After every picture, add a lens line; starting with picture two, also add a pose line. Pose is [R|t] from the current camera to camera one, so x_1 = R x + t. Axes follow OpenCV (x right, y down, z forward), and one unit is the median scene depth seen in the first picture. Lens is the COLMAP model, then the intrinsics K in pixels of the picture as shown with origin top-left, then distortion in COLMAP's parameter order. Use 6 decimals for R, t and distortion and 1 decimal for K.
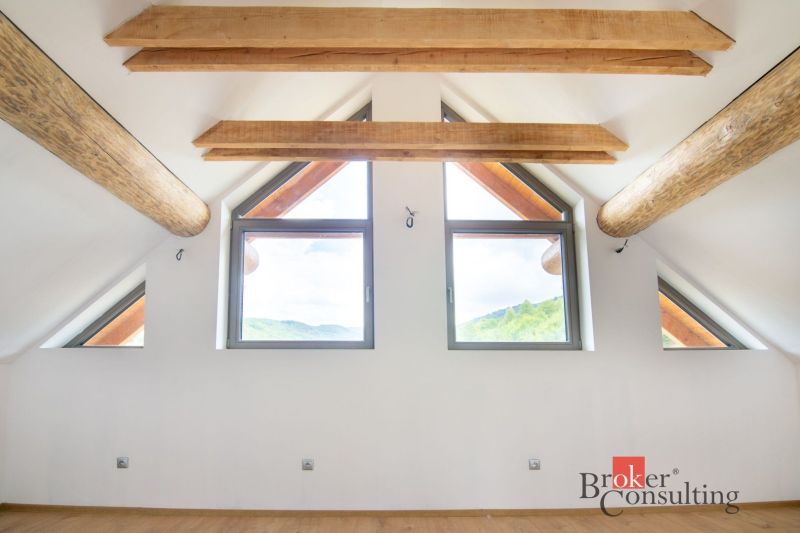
lens RADIAL K [[339.4, 0, 400.0], [0, 339.4, 266.5], [0, 0, 1]] dist [0.000517, -0.000090]
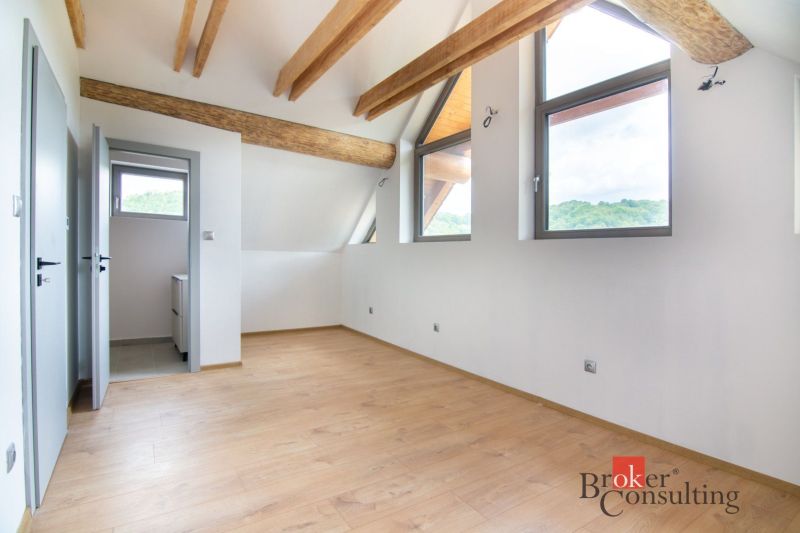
lens RADIAL K [[405.6, 0, 398.4], [0, 405.6, 256.2], [0, 0, 1]] dist [-0.002655, -0.000312]
pose [[0.545937, 0.009369, -0.837774, 0.843760], [0.226211, 0.961152, 0.158160, 0.005916], [0.806710, -0.275859, 0.522609, 0.011106]]
